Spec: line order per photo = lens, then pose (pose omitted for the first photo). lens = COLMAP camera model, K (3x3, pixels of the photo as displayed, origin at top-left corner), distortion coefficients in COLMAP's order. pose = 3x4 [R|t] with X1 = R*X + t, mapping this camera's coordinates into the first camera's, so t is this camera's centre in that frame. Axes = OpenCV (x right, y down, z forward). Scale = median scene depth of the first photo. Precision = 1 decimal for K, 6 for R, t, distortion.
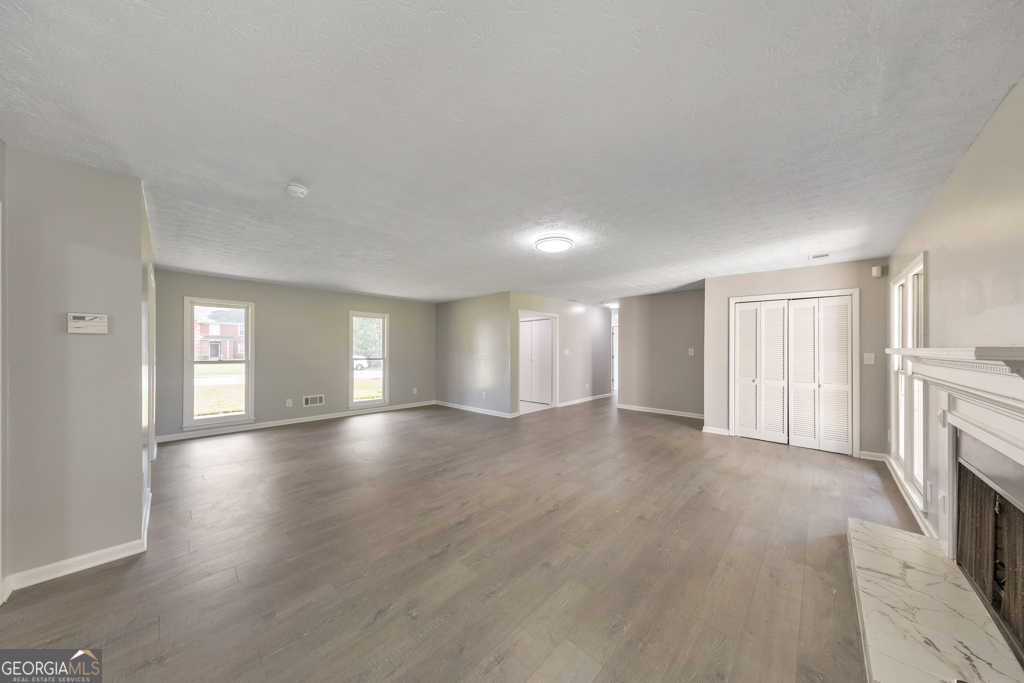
lens RADIAL K [[326.7, 0, 516.5], [0, 326.7, 345.2], [0, 0, 1]] dist [0.009371, -0.000049]
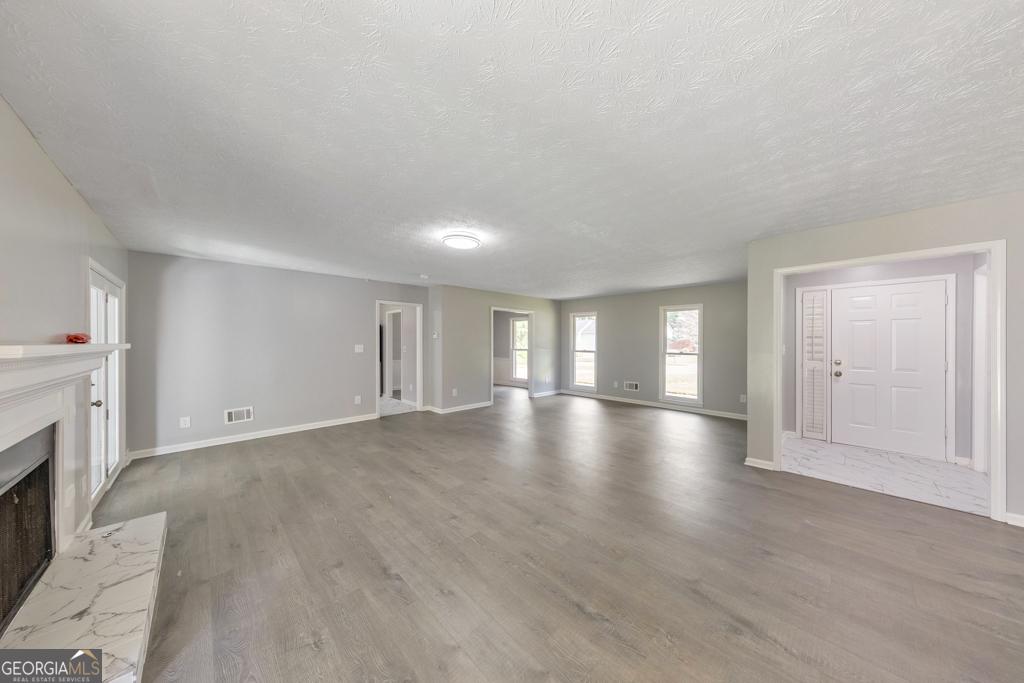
lens RADIAL K [[319.6, 0, 510.7], [0, 319.6, 339.1], [0, 0, 1]] dist [-0.000821, -0.000081]
pose [[-0.050645, -0.011663, -0.998649, 1.207134], [0.007255, 0.999901, -0.012046, 0.014339], [0.998690, -0.007855, -0.050555, 1.319814]]
